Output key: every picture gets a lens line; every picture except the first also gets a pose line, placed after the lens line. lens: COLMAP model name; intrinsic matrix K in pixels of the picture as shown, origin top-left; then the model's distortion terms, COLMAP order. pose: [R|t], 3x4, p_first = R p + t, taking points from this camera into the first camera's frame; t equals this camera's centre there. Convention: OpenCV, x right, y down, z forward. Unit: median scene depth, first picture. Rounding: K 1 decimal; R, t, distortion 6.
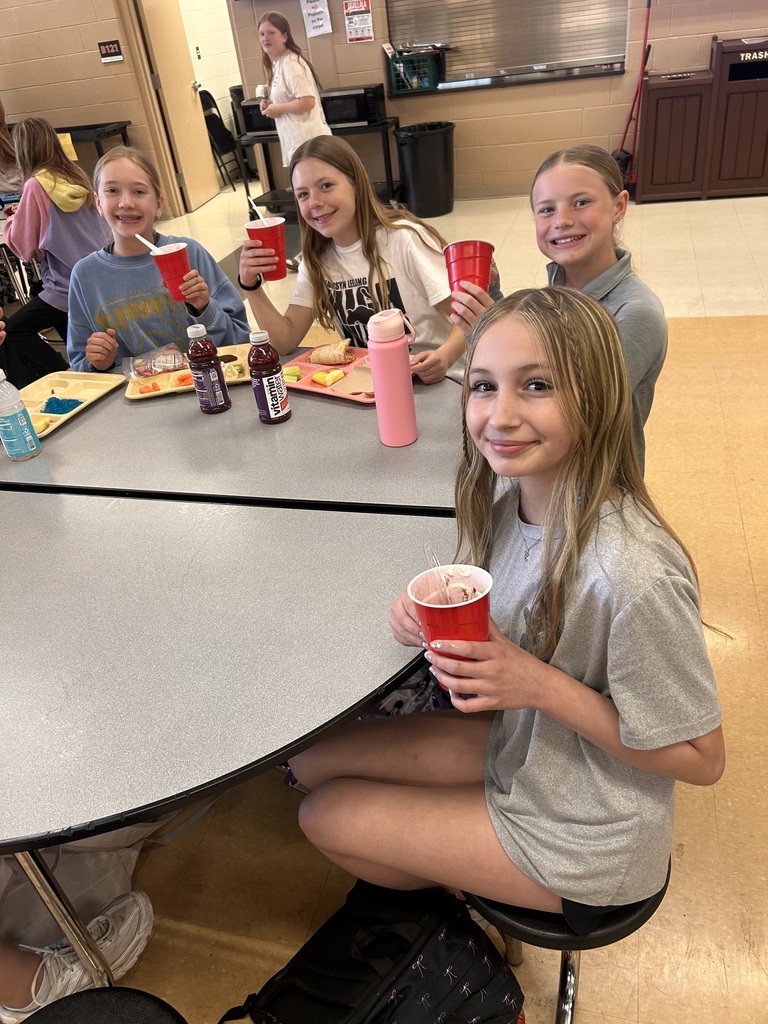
lens RADIAL K [[769.7, 0, 384.0], [0, 769.7, 512.0], [0, 0, 1]] dist [0.011131, -0.013805]
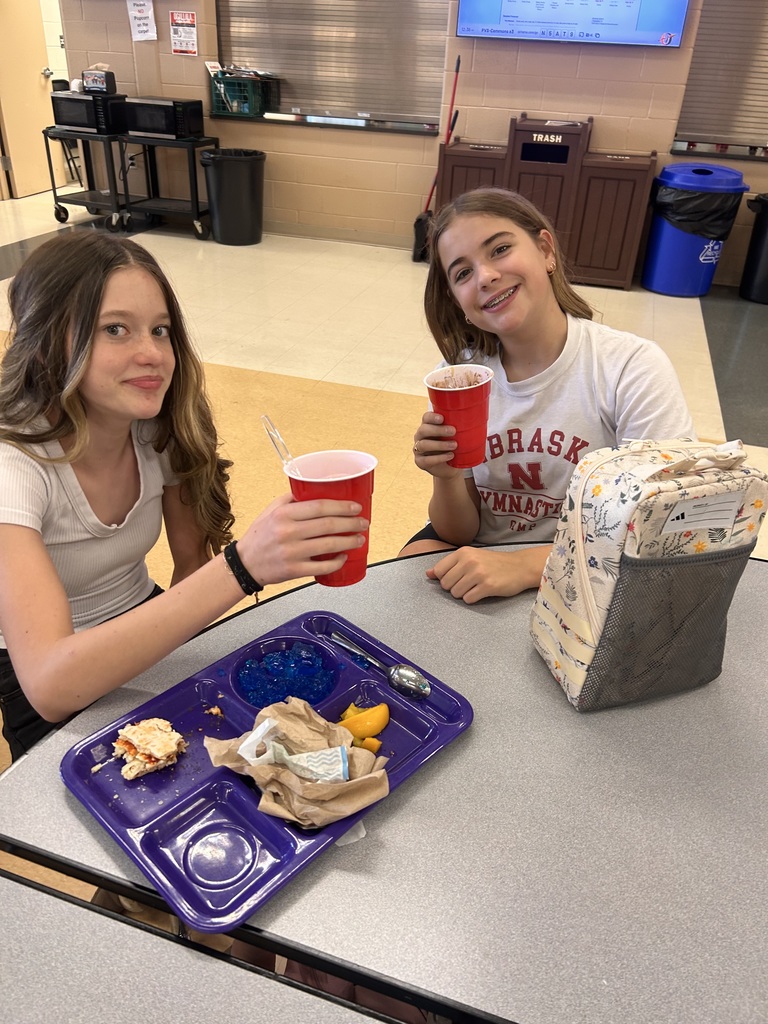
lens RADIAL K [[769.7, 0, 384.0], [0, 769.7, 512.0], [0, 0, 1]] dist [0.011131, -0.013805]
pose [[0.986823, 0.152043, 0.055355, 0.290614], [-0.149853, 0.987825, -0.041787, -0.050379], [-0.061035, 0.032941, 0.997592, 0.050668]]
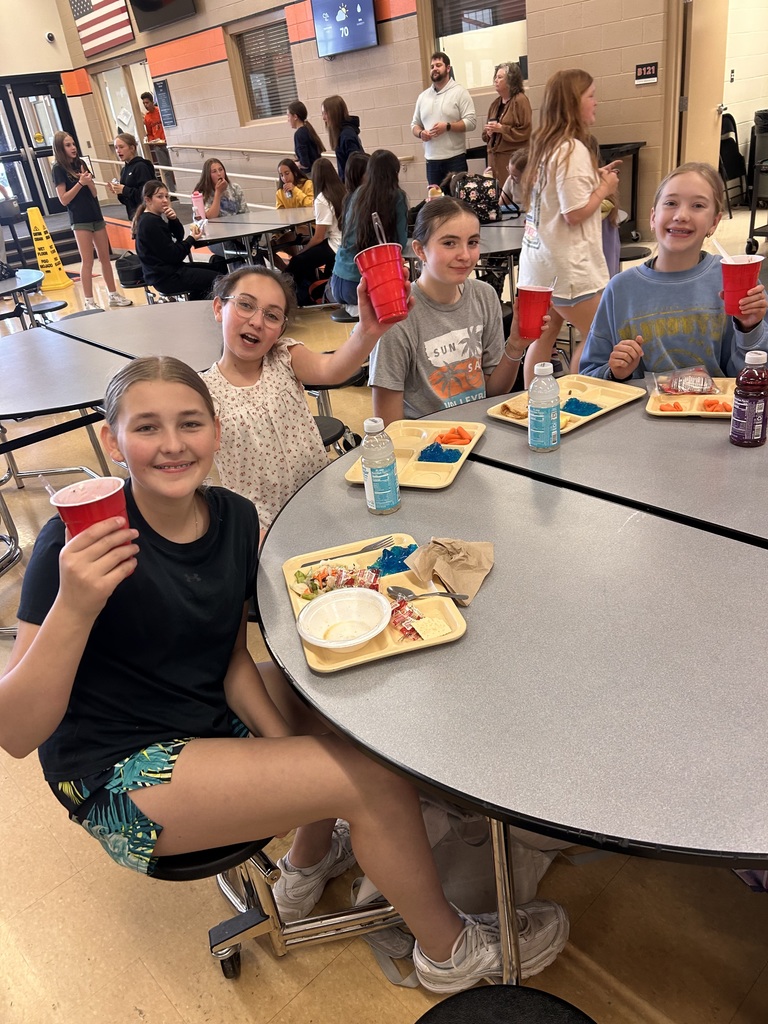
lens RADIAL K [[769.7, 0, 384.0], [0, 769.7, 512.0], [0, 0, 1]] dist [0.011131, -0.013805]
pose [[0.857173, 0.249013, -0.450828, -0.066000], [-0.260631, 0.964717, 0.037312, 0.011122], [0.444213, 0.085517, 0.891830, -0.005414]]
